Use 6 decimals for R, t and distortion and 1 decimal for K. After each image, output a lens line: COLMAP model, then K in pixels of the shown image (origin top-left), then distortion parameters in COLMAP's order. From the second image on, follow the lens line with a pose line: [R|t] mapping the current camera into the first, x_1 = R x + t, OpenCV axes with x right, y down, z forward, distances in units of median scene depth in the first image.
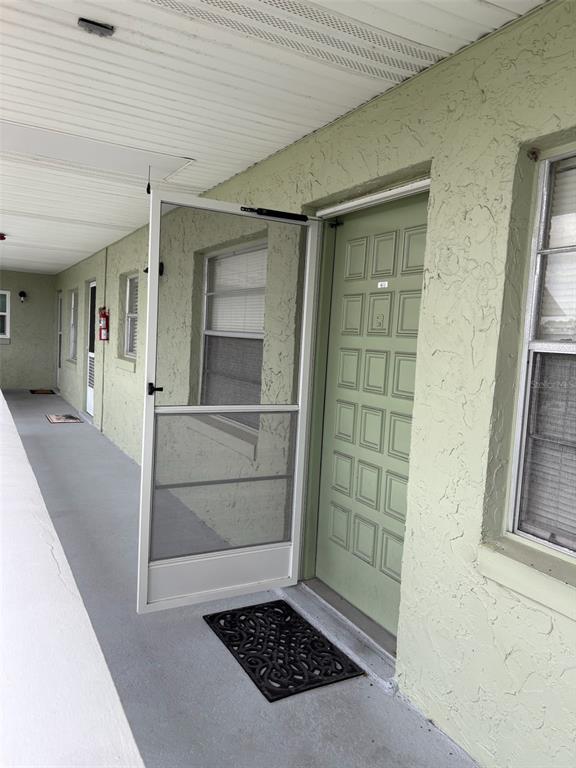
lens RADIAL K [[573.1, 0, 285.4], [0, 573.1, 382.9], [0, 0, 1]] dist [0.006324, -0.017627]
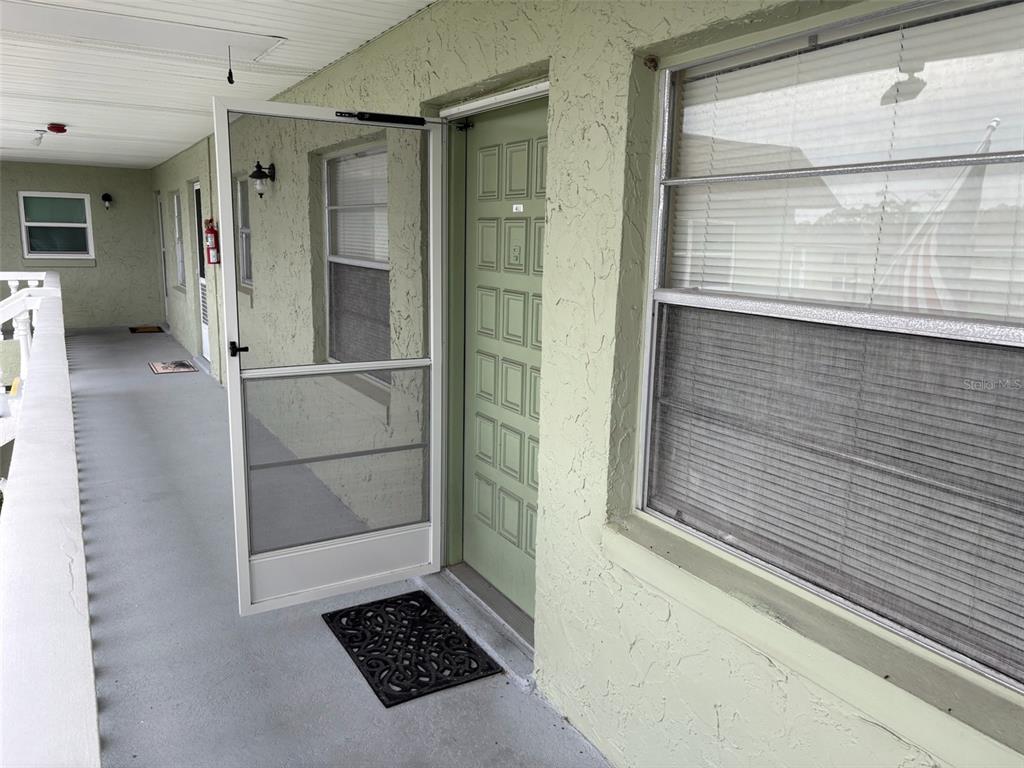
lens RADIAL K [[764.1, 0, 515.5], [0, 764.1, 385.9], [0, 0, 1]] dist [0.006324, -0.017627]
pose [[0.998788, -0.037594, 0.031757, 0.123553], [0.033772, 0.992981, 0.113350, -0.045881], [-0.035795, -0.112140, 0.993048, -0.089757]]
